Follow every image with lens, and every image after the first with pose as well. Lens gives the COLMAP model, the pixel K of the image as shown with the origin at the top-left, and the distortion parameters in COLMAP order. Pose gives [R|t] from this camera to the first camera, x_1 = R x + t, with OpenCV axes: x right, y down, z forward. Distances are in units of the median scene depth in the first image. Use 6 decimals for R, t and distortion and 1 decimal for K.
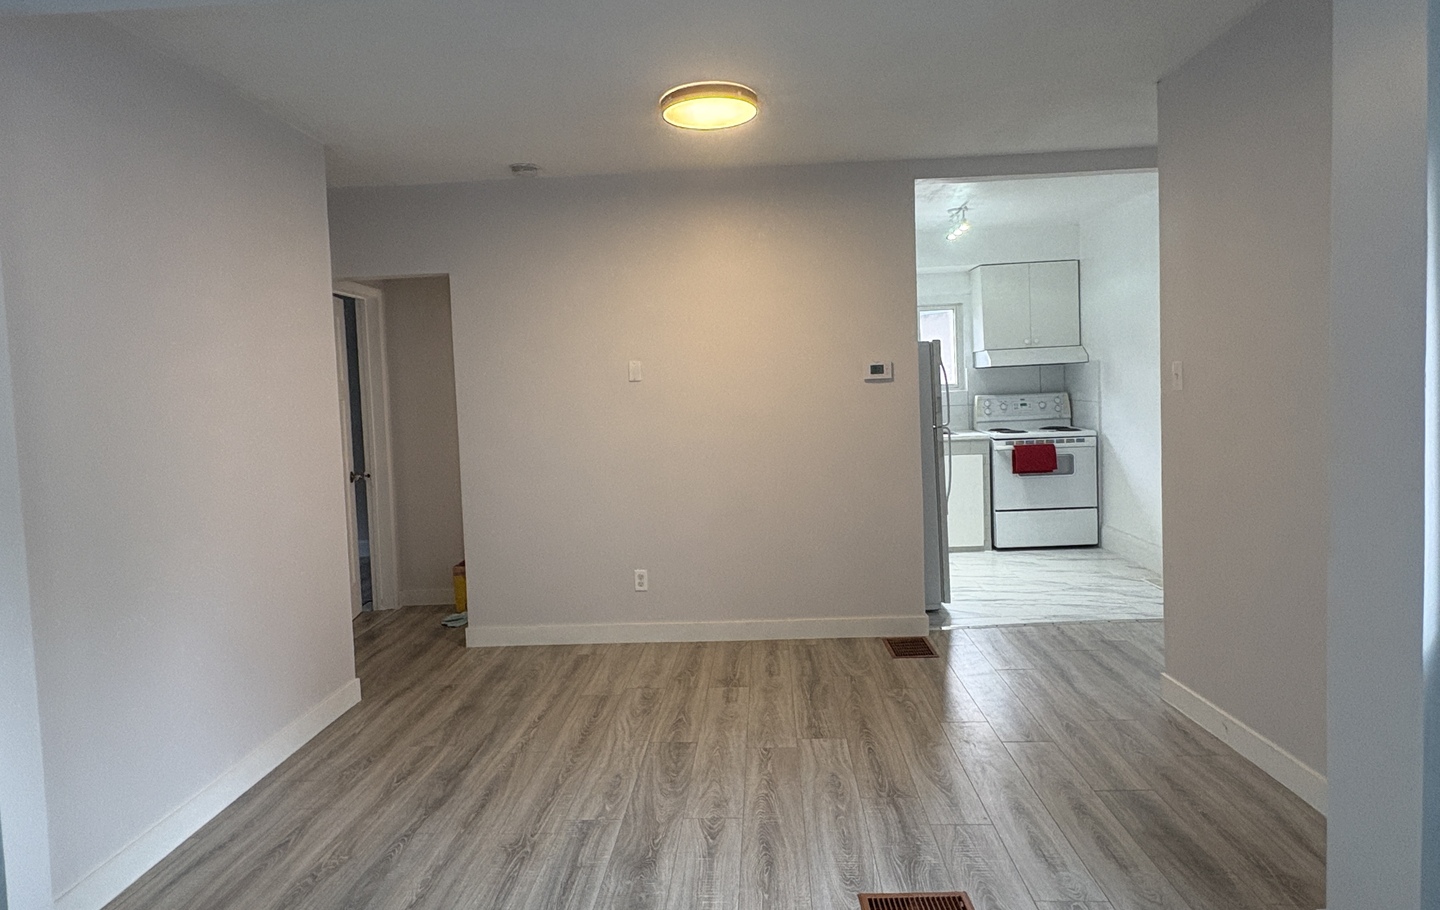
lens RADIAL K [[851.5, 0, 709.7], [0, 851.5, 431.0], [0, 0, 1]] dist [-0.001613, 0.002050]
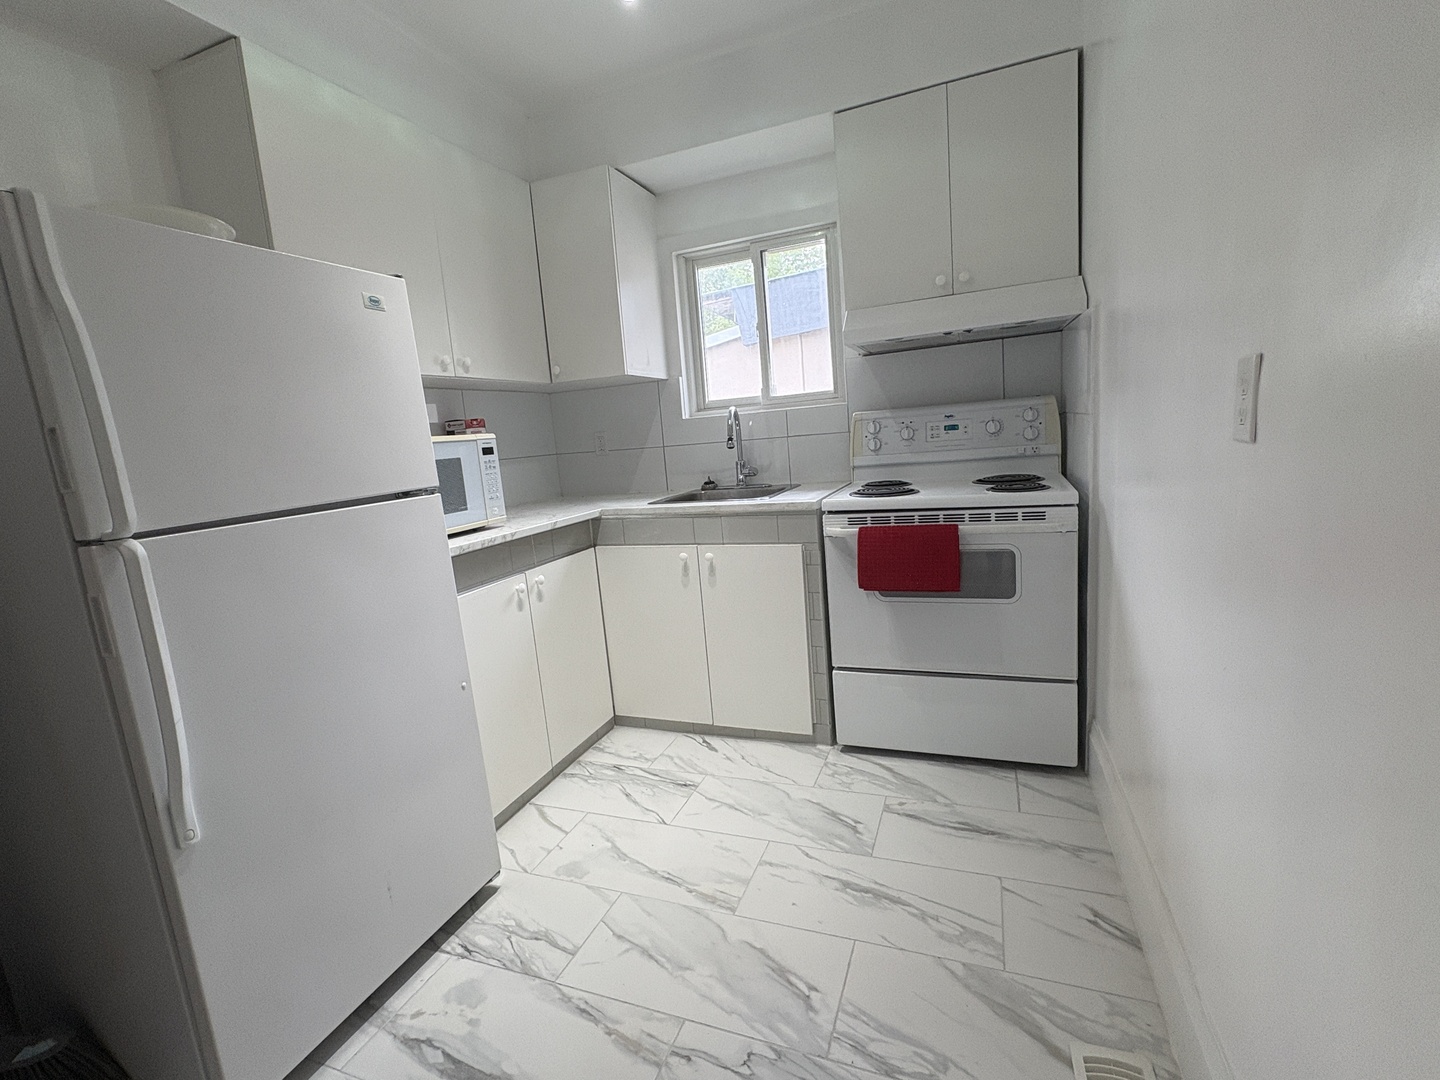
lens RADIAL K [[660.8, 0, 724.1], [0, 660.8, 538.2], [0, 0, 1]] dist [-0.000979, -0.000212]
pose [[0.948590, 0.014490, -0.316176, 0.731685], [0.026846, 0.991668, 0.125990, -0.039693], [0.315368, -0.128001, 0.940297, 1.228141]]
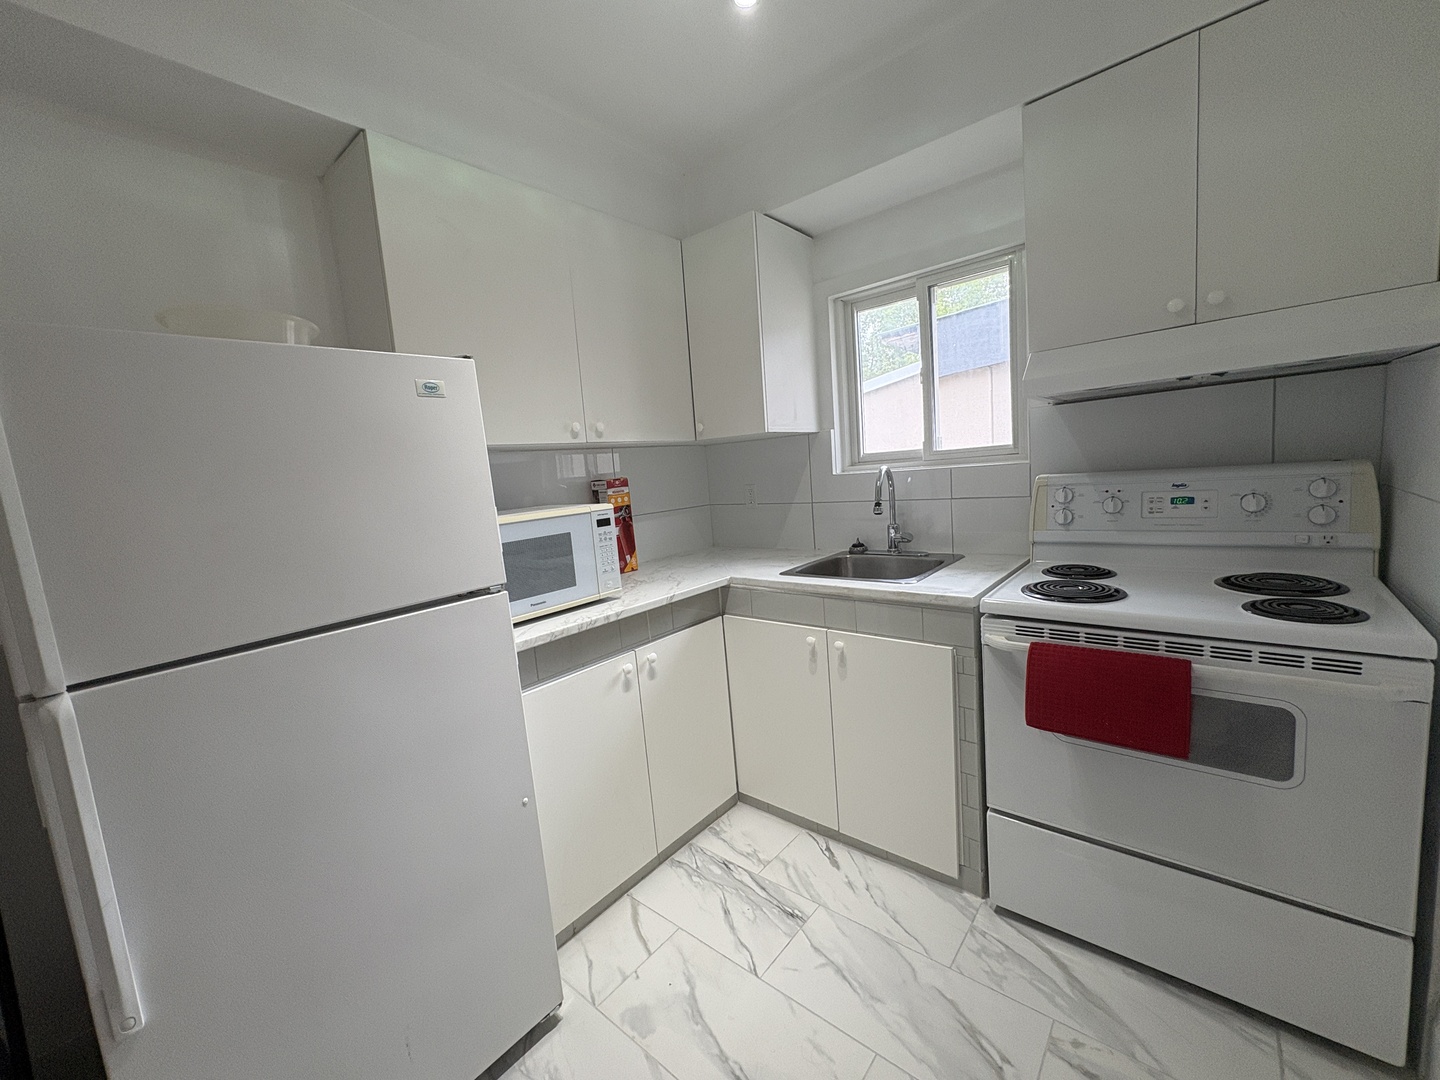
lens RADIAL K [[573.1, 0, 721.1], [0, 573.1, 537.3], [0, 0, 1]] dist [-0.000581, 0.000061]
pose [[0.793934, 0.052466, -0.605737, 0.723234], [0.017433, 0.993896, 0.108935, -0.089499], [0.607754, -0.097047, 0.788173, 1.404751]]
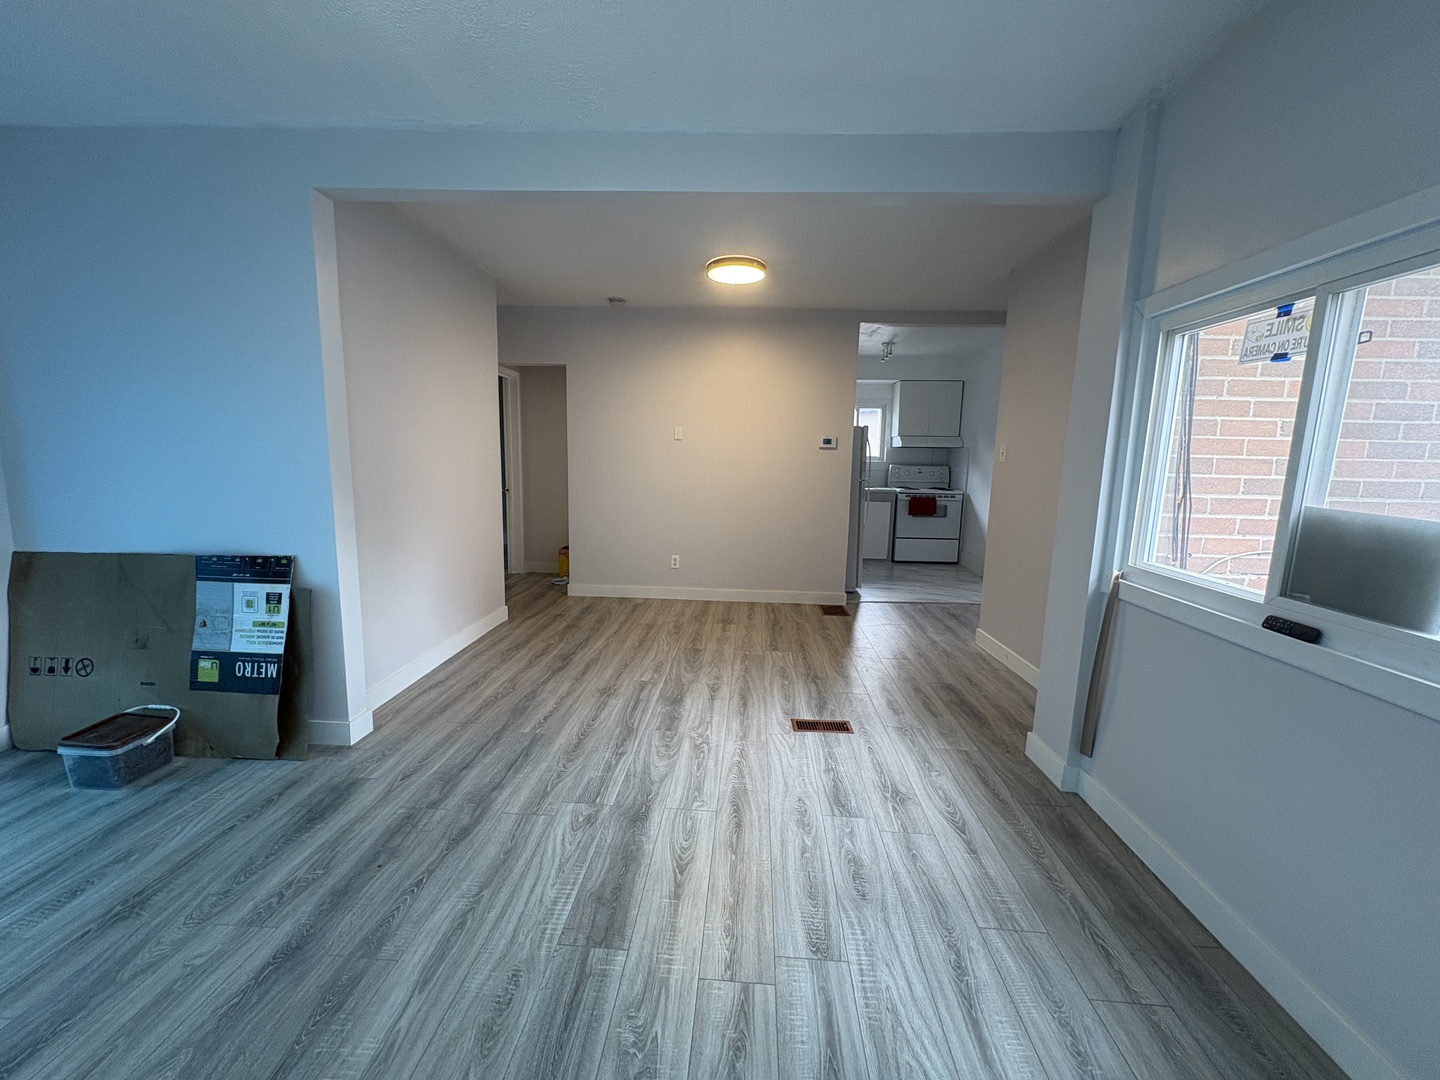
lens RADIAL K [[573.1, 0, 718.6], [0, 573.1, 540.2], [0, 0, 1]] dist [-0.000581, 0.000061]
pose [[0.998156, 0.059883, 0.009919, -0.012326], [-0.060563, 0.993452, 0.096876, 0.026423], [-0.004053, -0.097298, 0.995247, -0.130602]]
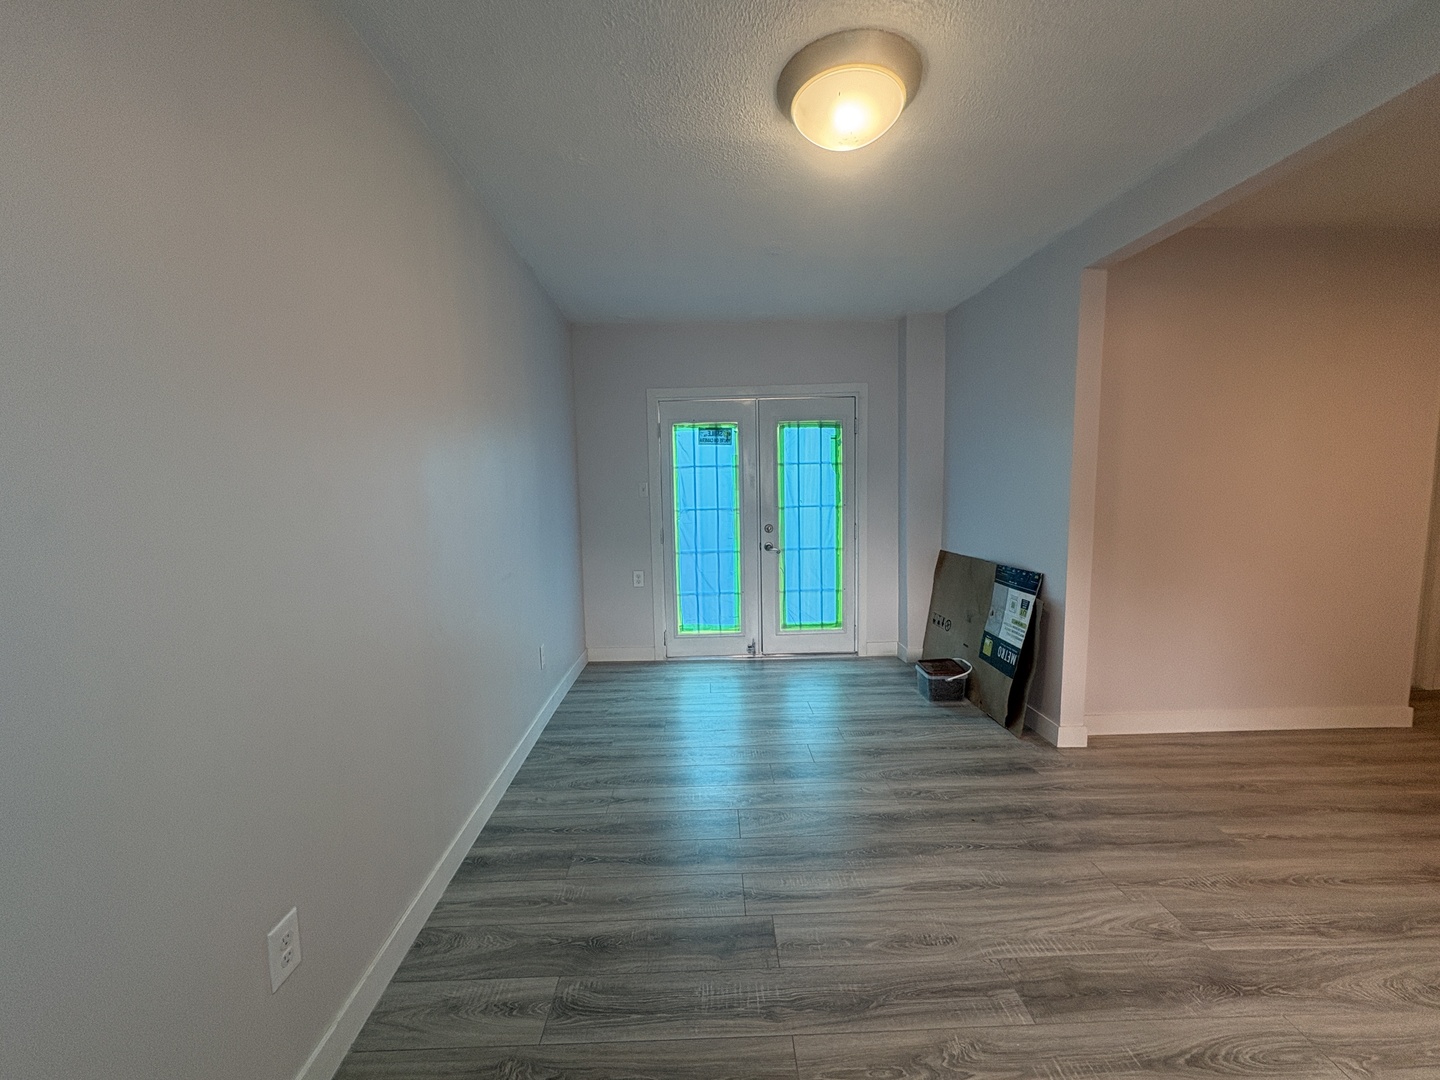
lens RADIAL K [[573.1, 0, 720.4], [0, 573.1, 542.2], [0, 0, 1]] dist [-0.000581, 0.000061]
pose [[0.082944, 0.138123, -0.986936, 0.256462], [-0.039918, 0.990014, 0.135199, 0.003011], [0.995754, 0.028183, 0.087630, -0.001432]]
